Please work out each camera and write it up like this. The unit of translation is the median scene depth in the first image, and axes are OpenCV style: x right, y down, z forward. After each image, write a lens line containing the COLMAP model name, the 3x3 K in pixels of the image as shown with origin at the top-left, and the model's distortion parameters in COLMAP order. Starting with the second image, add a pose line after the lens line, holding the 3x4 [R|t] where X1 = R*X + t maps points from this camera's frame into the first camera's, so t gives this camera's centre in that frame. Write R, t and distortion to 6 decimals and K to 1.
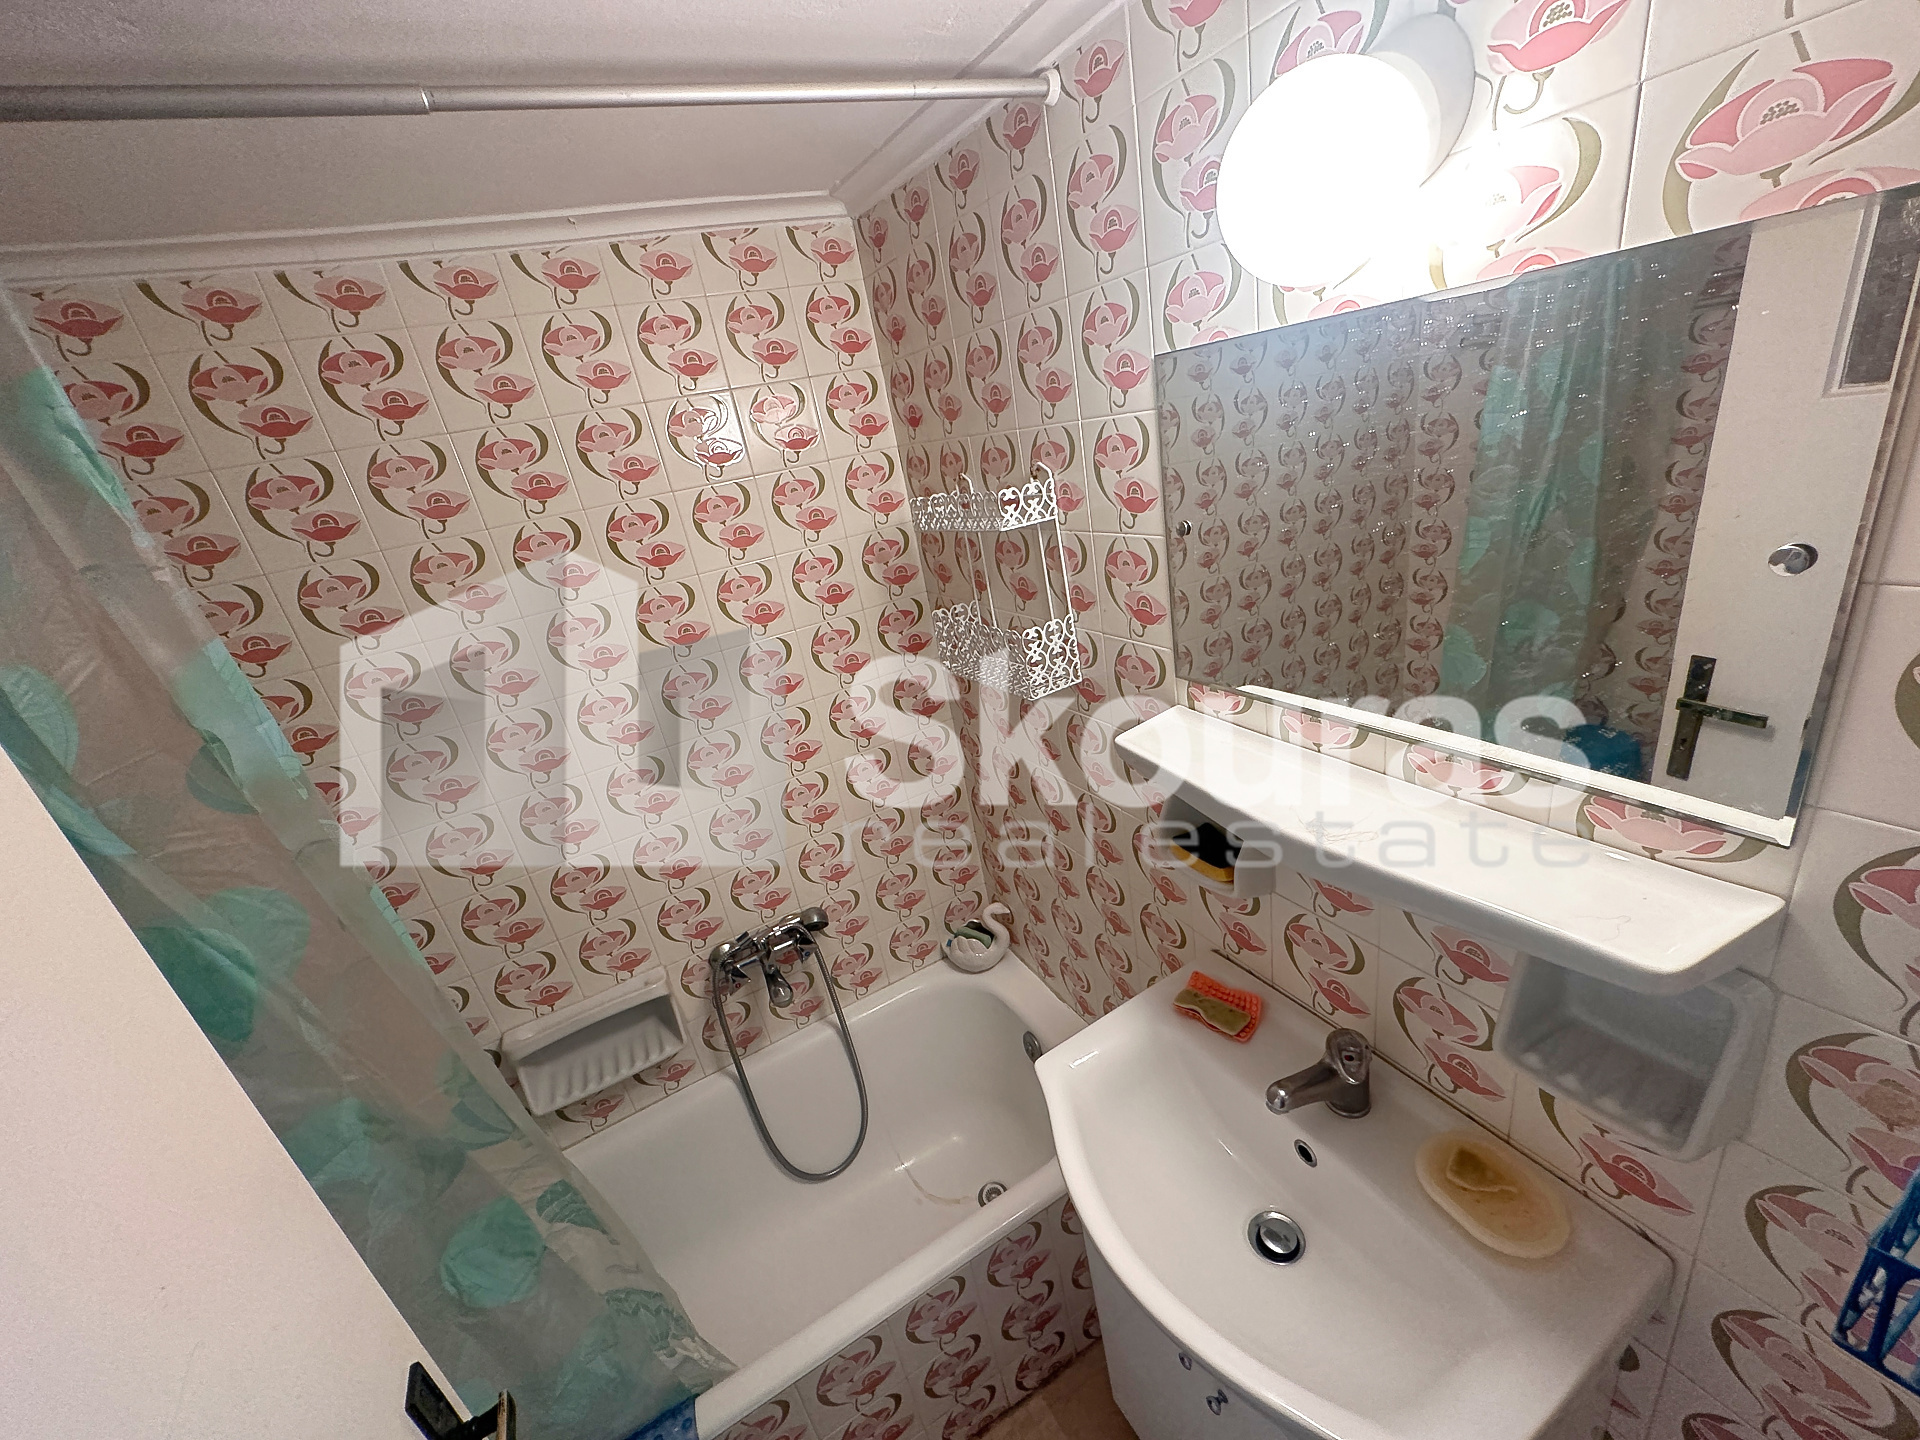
lens RADIAL K [[769.2, 0, 958.3], [0, 769.2, 727.9], [0, 0, 1]] dist [-0.000434, 0.000215]
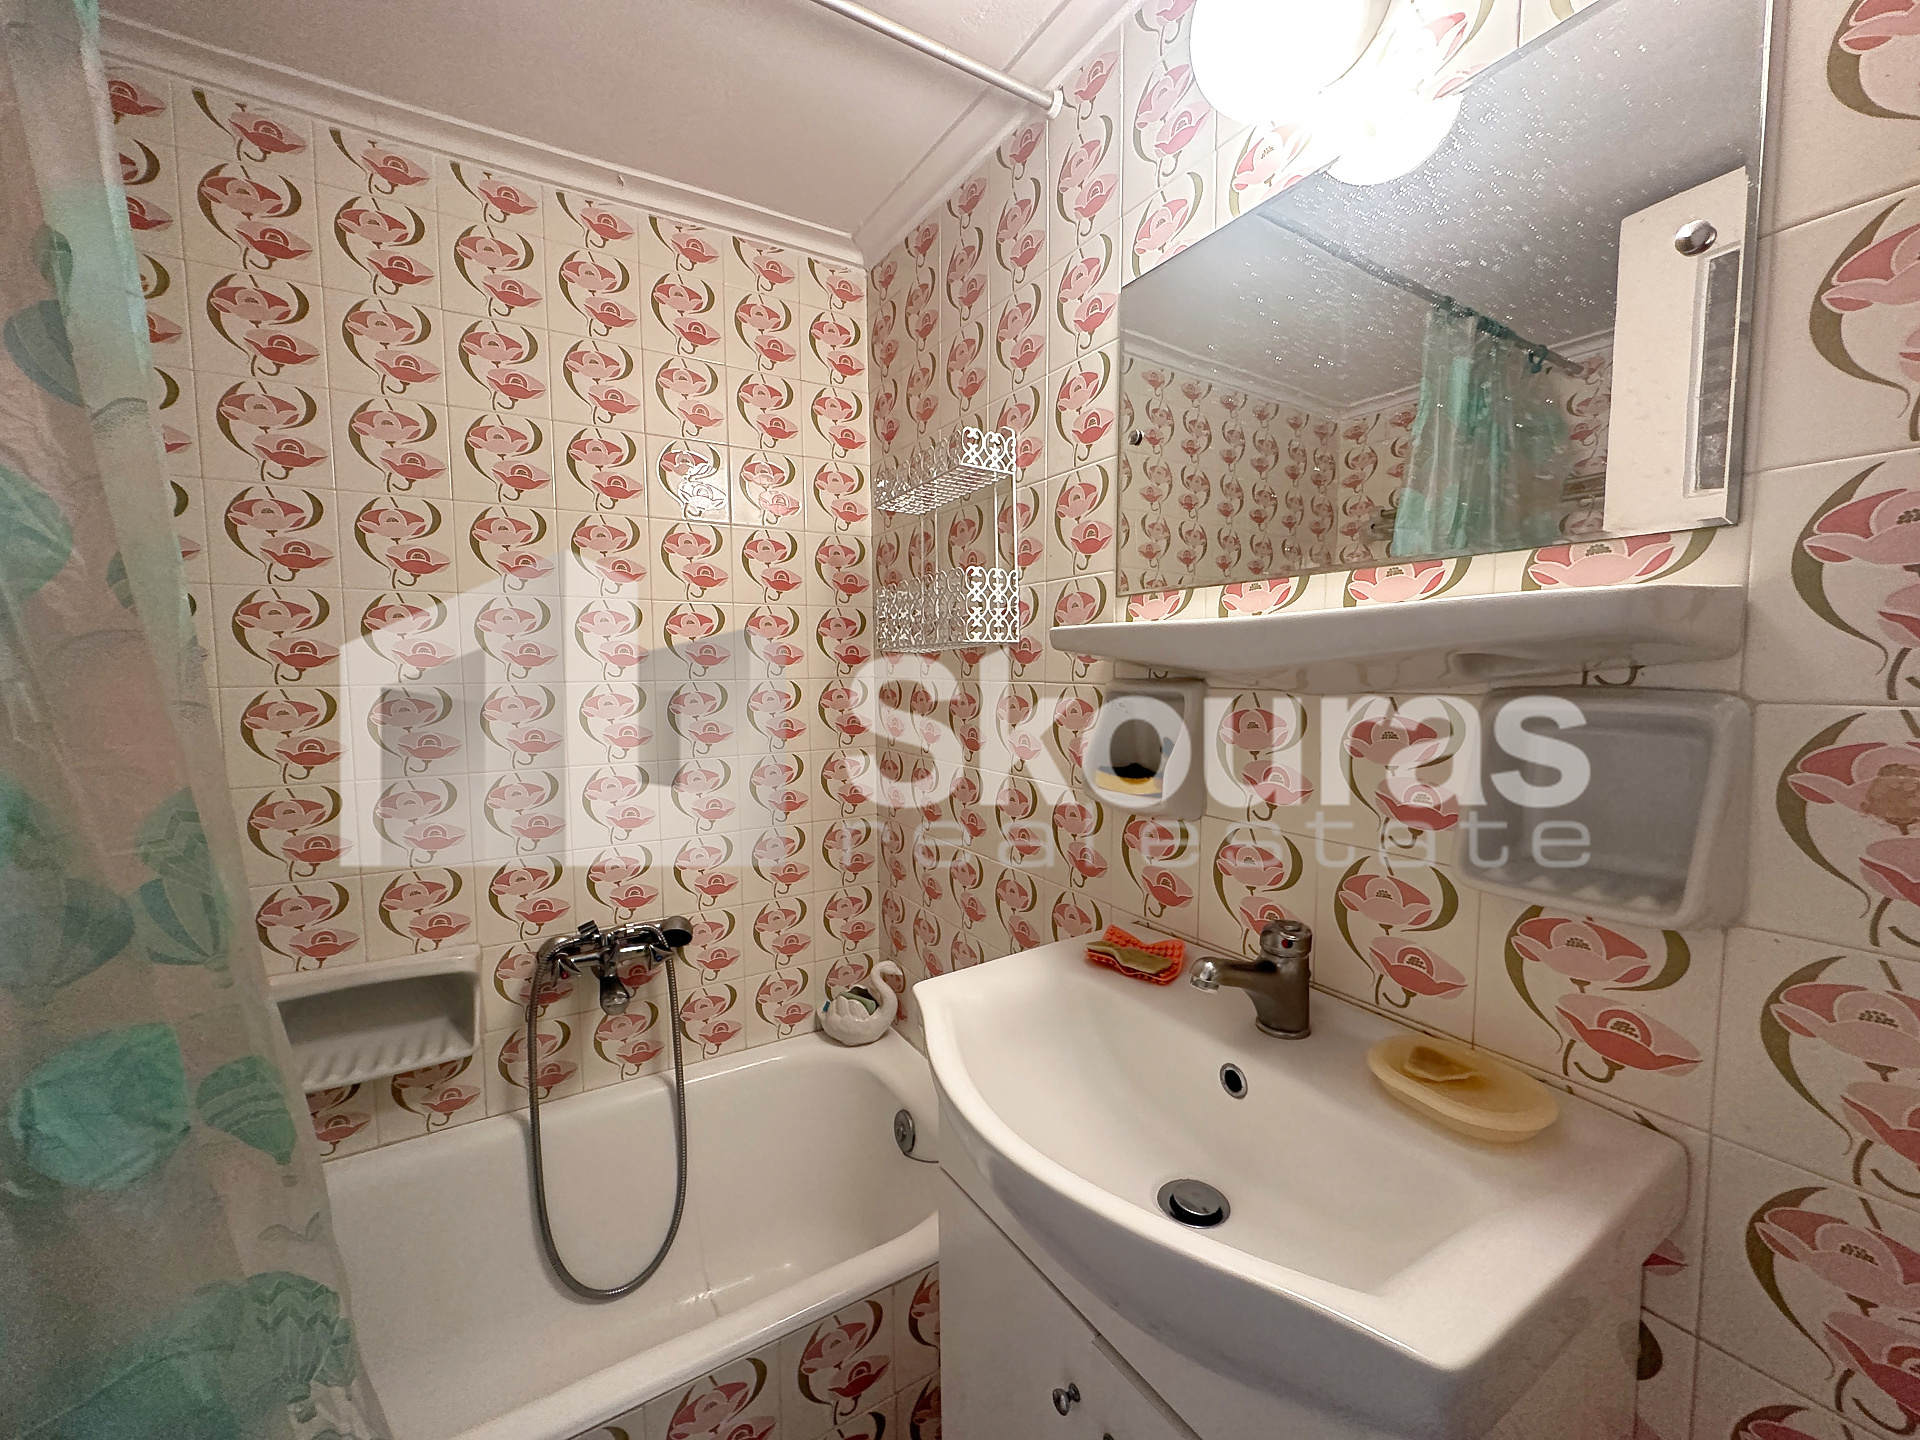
lens RADIAL K [[769.2, 0, 958.3], [0, 769.2, 727.9], [0, 0, 1]] dist [-0.000434, 0.000215]
pose [[0.984172, 0.165370, 0.063699, 0.040381], [-0.137548, 0.939473, -0.313801, 0.357064], [-0.111737, 0.300073, 0.947350, 0.114676]]
